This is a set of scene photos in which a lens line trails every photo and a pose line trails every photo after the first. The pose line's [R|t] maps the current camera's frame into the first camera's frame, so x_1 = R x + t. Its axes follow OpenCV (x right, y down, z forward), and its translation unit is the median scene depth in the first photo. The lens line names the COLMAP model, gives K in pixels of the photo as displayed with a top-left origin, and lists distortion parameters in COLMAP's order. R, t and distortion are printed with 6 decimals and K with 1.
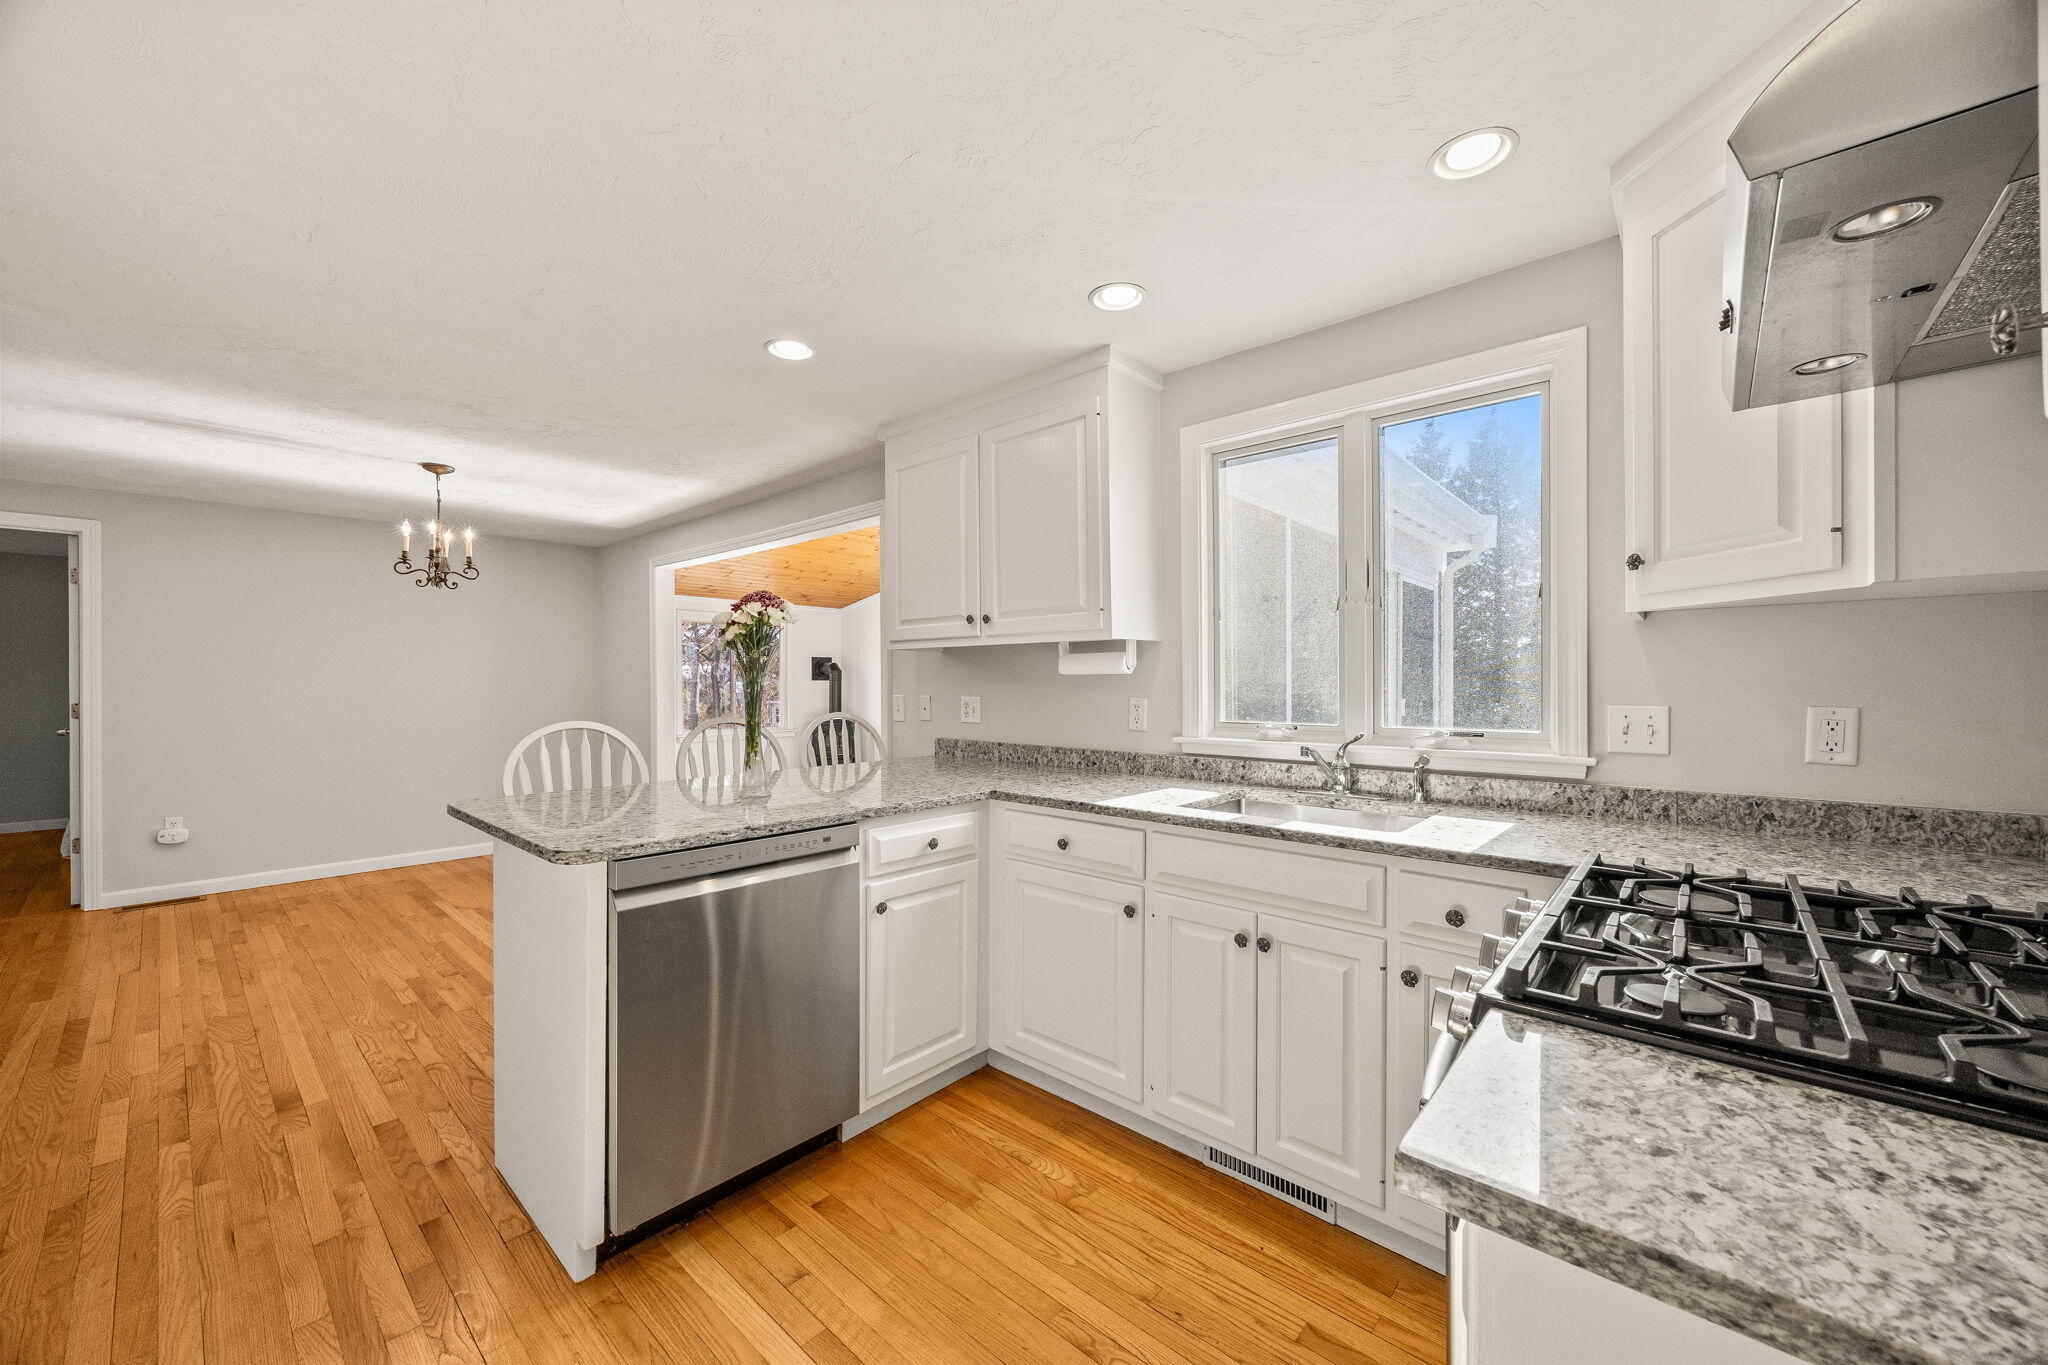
lens RADIAL K [[770.0, 0, 1012.5], [0, 770.0, 685.6], [0, 0, 1]] dist [-0.002958, 0.000077]
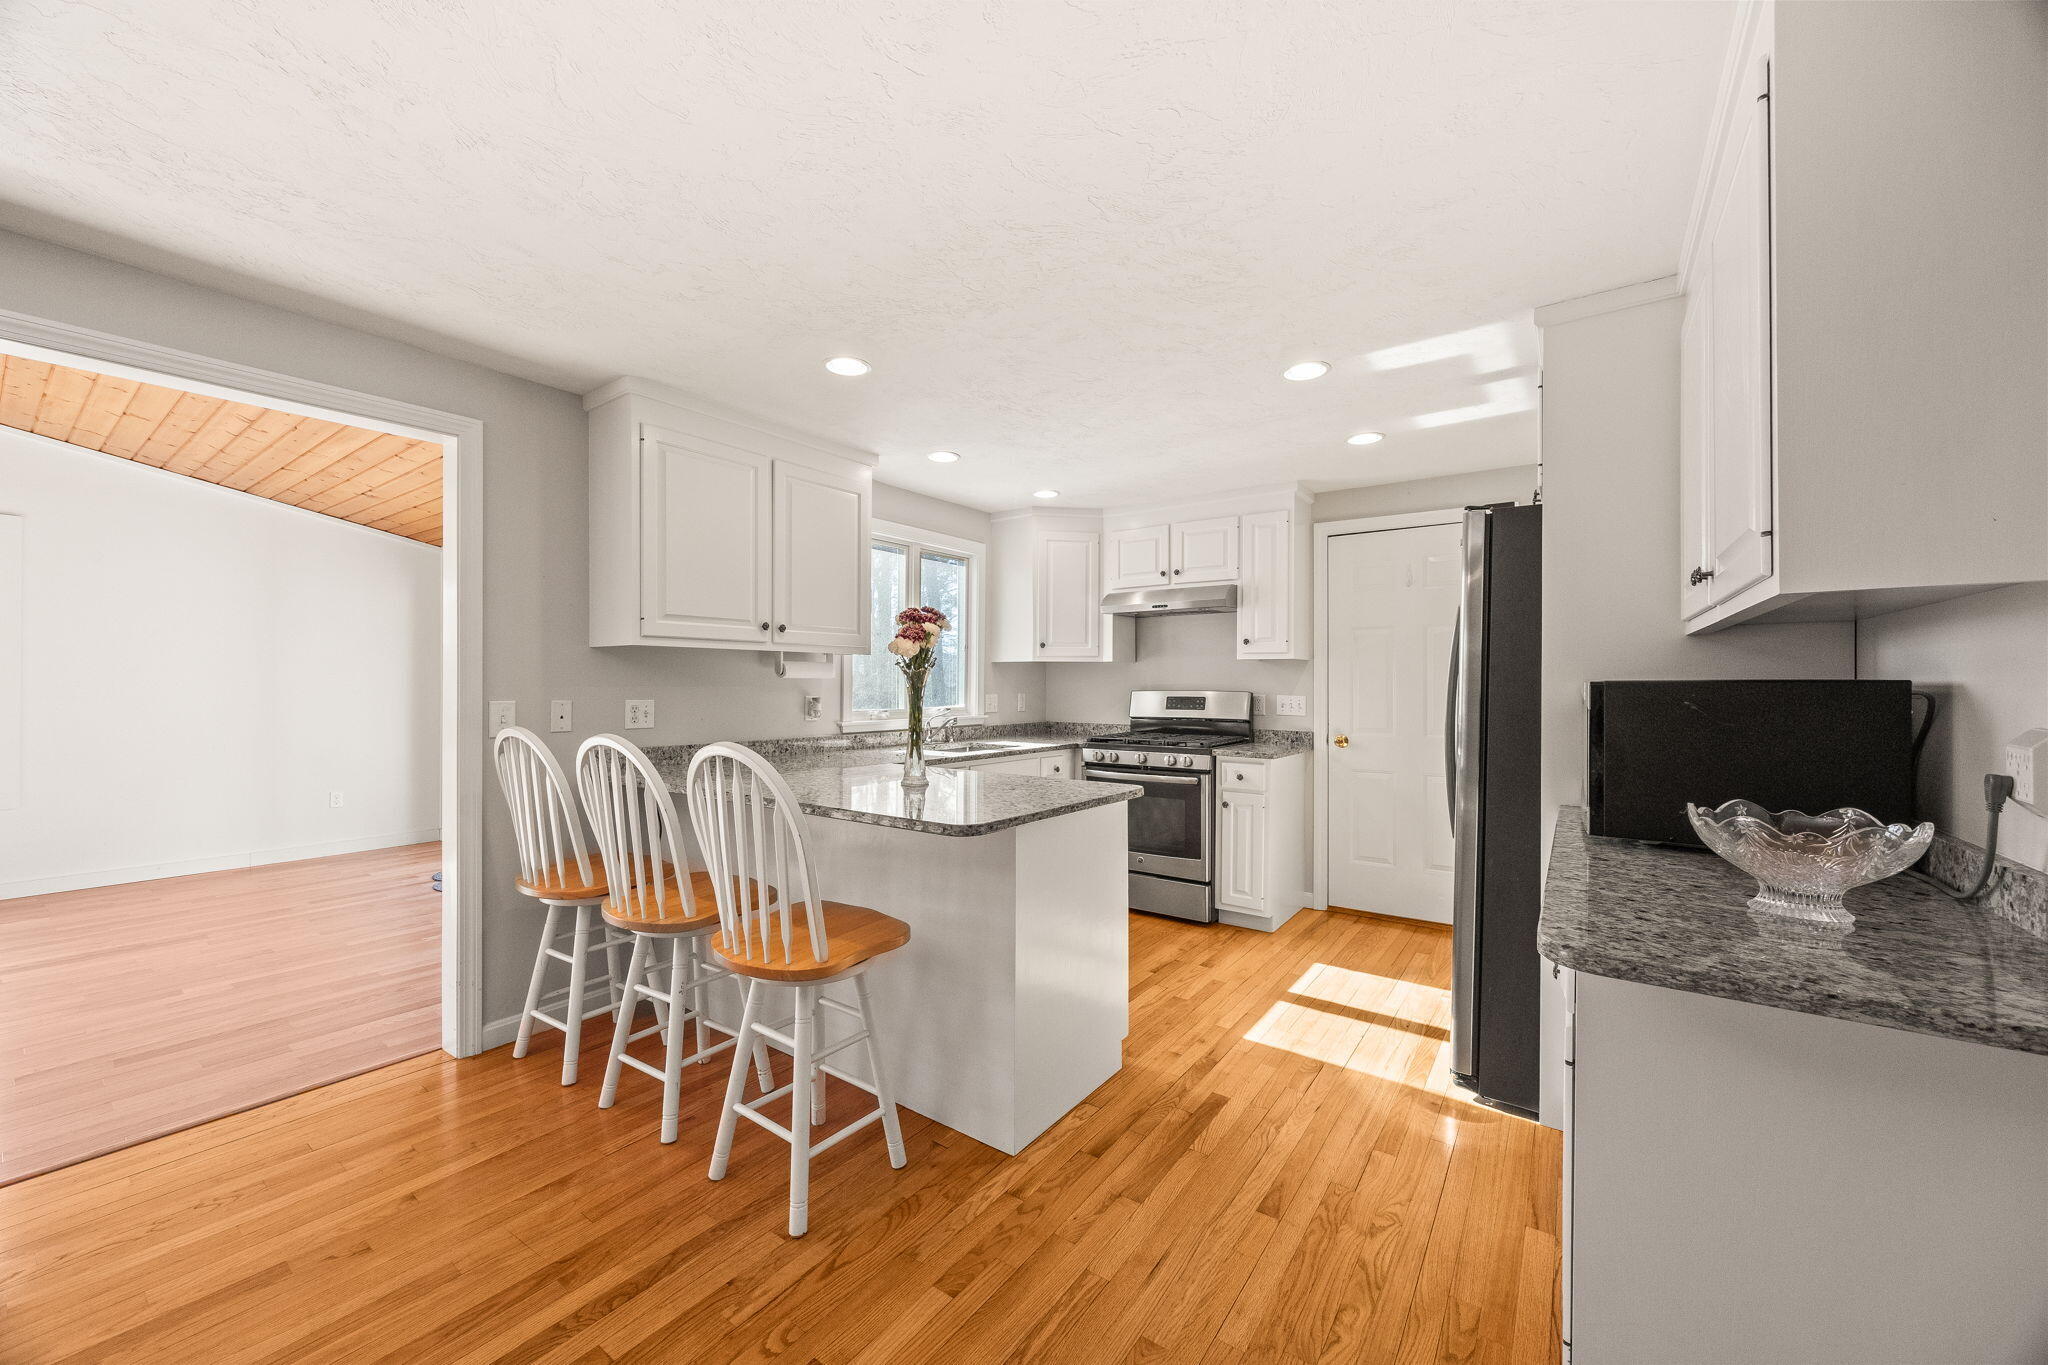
lens RADIAL K [[770.0, 0, 1009.3], [0, 770.0, 685.7], [0, 0, 1]] dist [-0.002958, 0.000077]
pose [[-0.095753, -0.000340, 0.995405, -0.822960], [-0.000432, 1.000000, 0.000300, -0.002311], [-0.995405, -0.000401, -0.095753, 0.536242]]
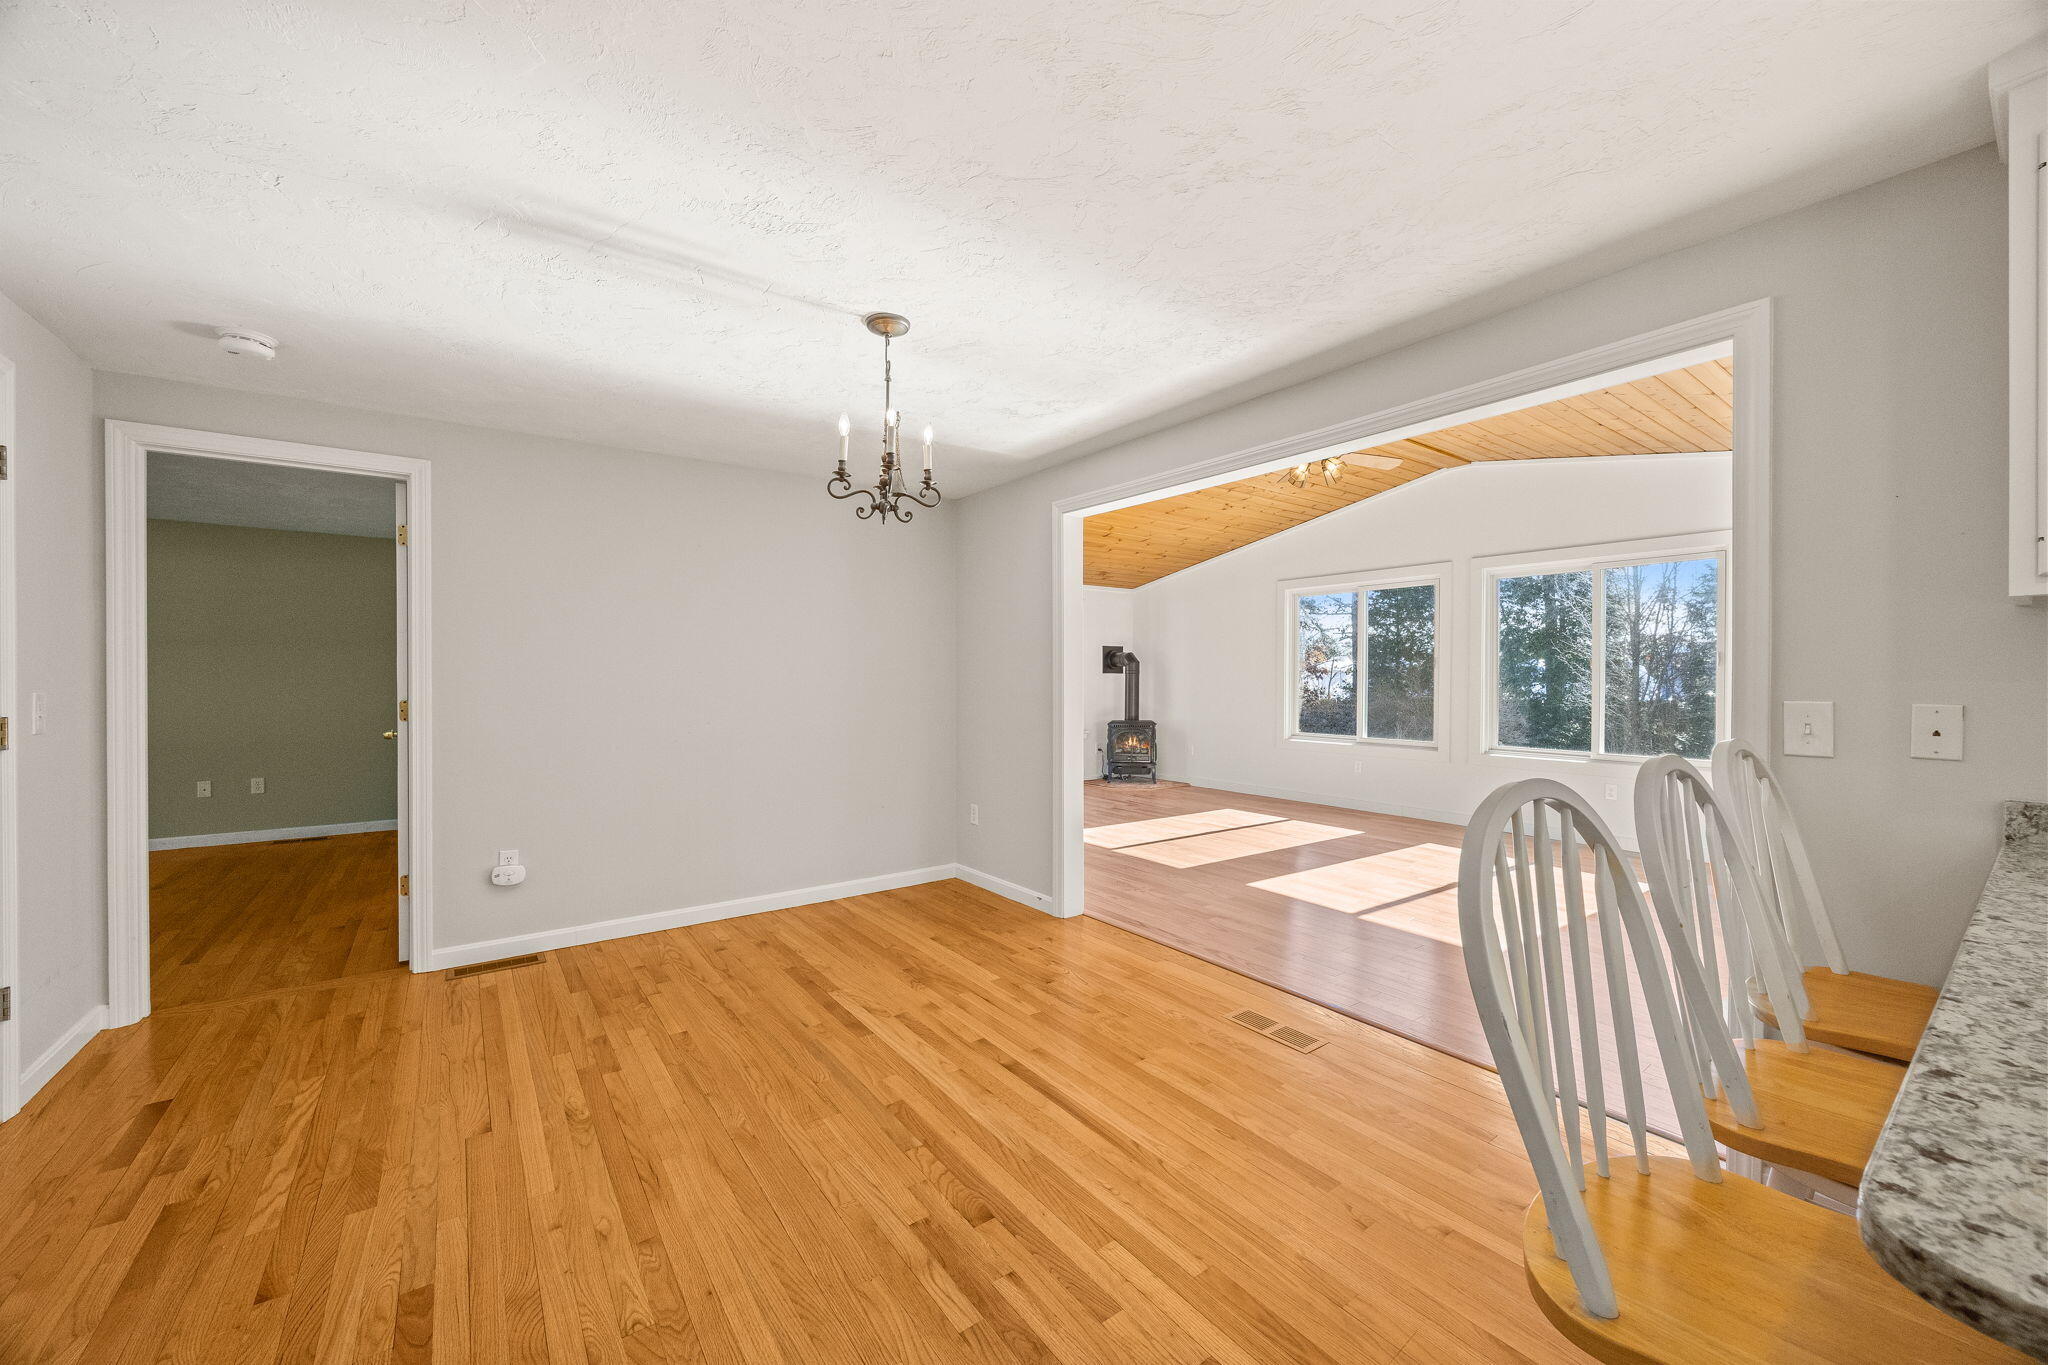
lens RADIAL K [[770.0, 0, 1017.7], [0, 770.0, 682.9], [0, 0, 1]] dist [-0.002958, 0.000077]
pose [[0.978638, 0.003279, -0.205563, -0.479895], [-0.002311, 0.999985, 0.004952, -0.000447], [0.205576, -0.004372, 0.978631, 0.387267]]
